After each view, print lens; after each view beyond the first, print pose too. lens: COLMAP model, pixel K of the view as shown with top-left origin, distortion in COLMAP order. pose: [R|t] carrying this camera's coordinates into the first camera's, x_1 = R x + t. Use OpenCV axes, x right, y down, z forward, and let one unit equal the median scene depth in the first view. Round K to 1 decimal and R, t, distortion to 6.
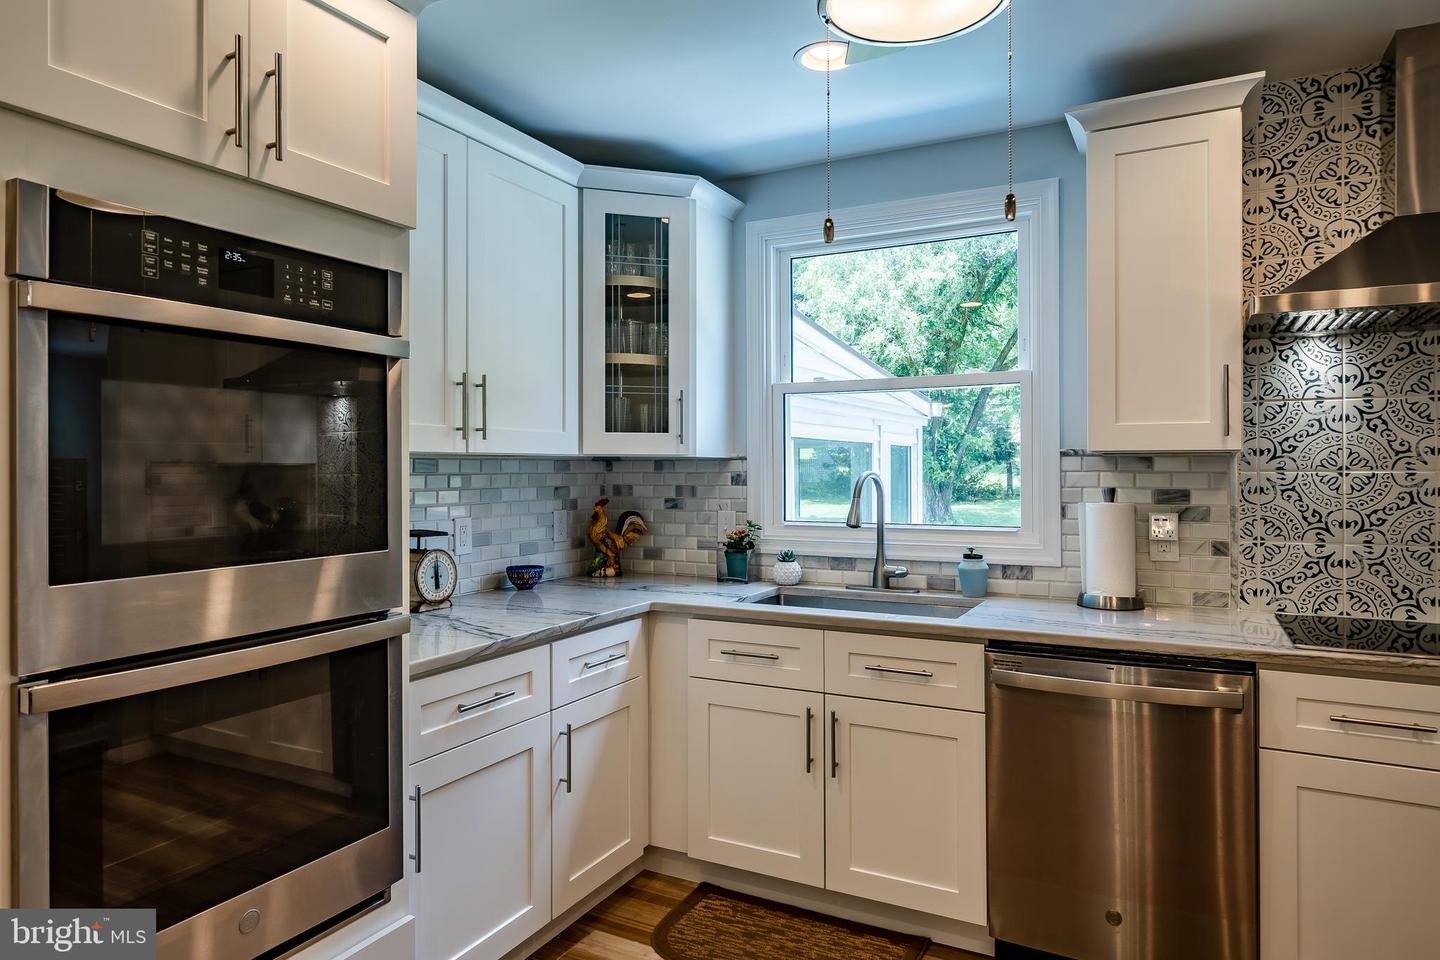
lens RADIAL K [[882.7, 0, 715.9], [0, 882.7, 464.3], [0, 0, 1]] dist [-0.007158, 0.002850]
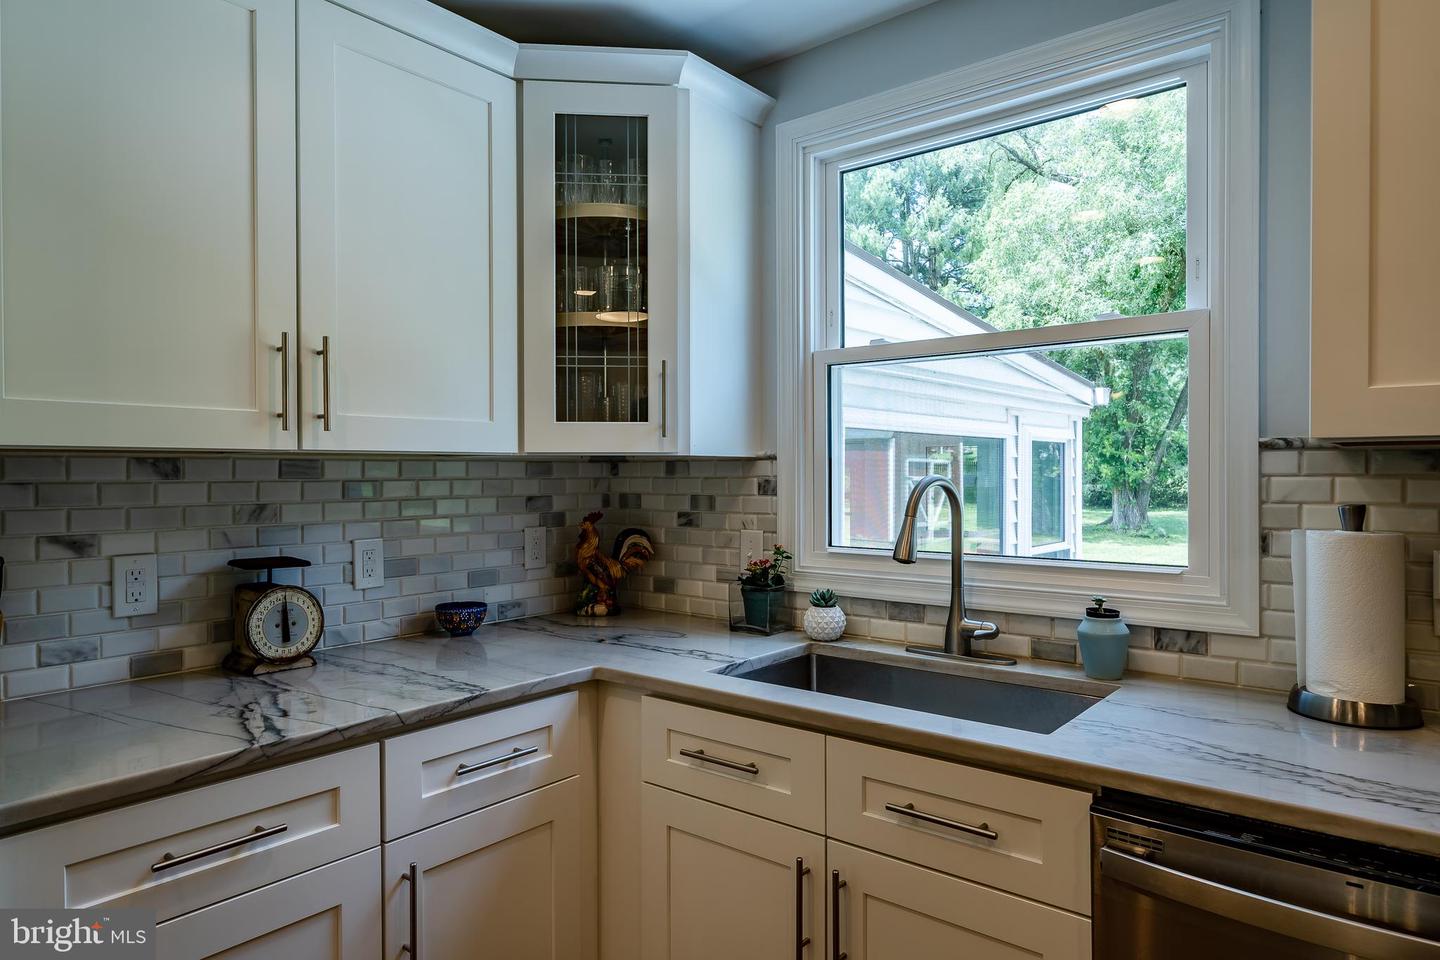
lens RADIAL K [[882.7, 0, 707.6], [0, 882.7, 482.2], [0, 0, 1]] dist [-0.007158, 0.002850]
pose [[0.977817, 0.000197, -0.209463, 0.149799], [0.003438, 0.999850, 0.016991, 0.001136], [0.209435, -0.017334, 0.977669, 0.338881]]
